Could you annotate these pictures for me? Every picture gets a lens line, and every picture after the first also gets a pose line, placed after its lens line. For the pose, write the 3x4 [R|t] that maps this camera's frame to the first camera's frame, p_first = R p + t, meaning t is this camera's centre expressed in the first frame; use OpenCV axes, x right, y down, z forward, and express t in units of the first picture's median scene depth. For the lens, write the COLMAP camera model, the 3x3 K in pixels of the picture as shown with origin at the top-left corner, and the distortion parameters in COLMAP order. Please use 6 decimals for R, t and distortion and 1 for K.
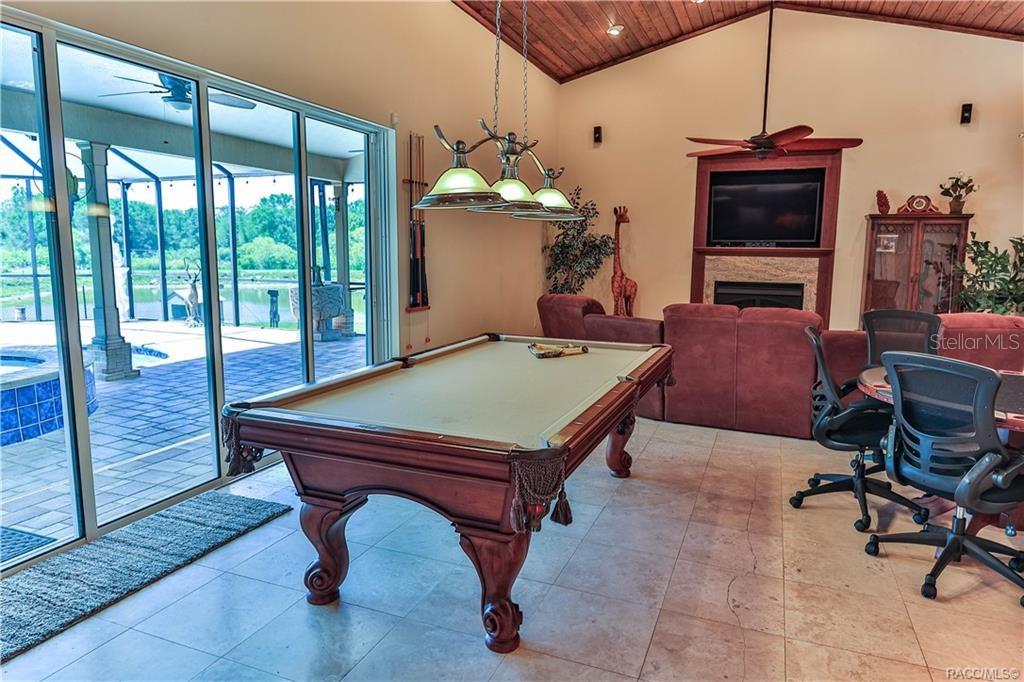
lens RADIAL K [[650.4, 0, 513.5], [0, 650.4, 341.1], [0, 0, 1]] dist [-0.001964, -0.000800]
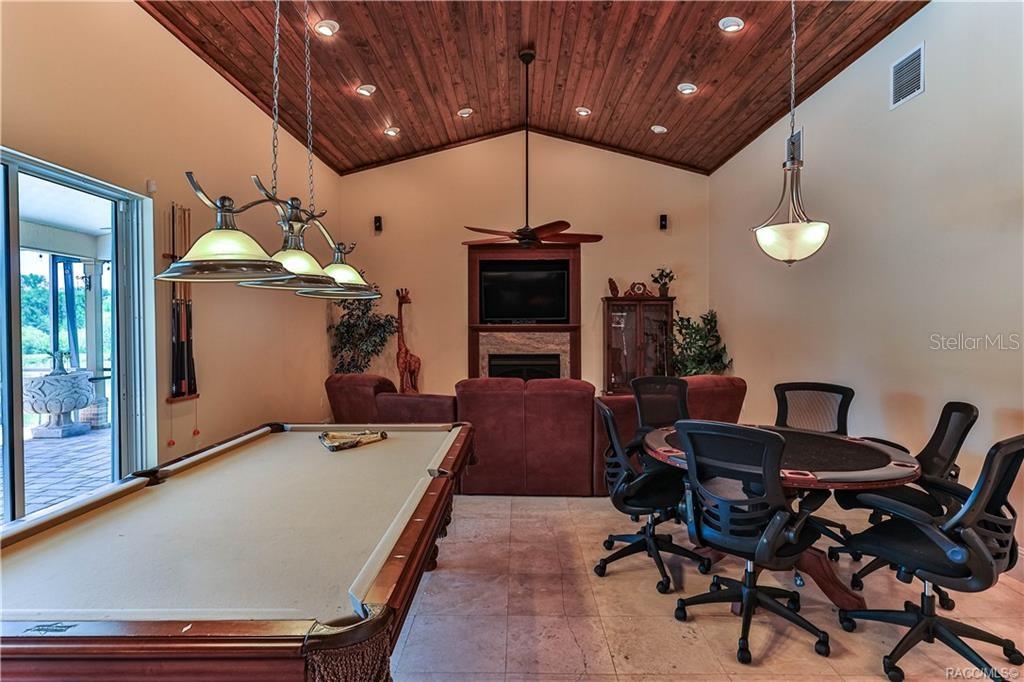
lens RADIAL K [[559.5, 0, 515.0], [0, 559.5, 335.5], [0, 0, 1]] dist [0.006438, -0.000050]
pose [[0.931230, -0.019866, 0.363889, -0.002943], [0.065221, 0.991477, -0.112779, -0.019589], [-0.358547, 0.128756, 0.924589, 0.129408]]
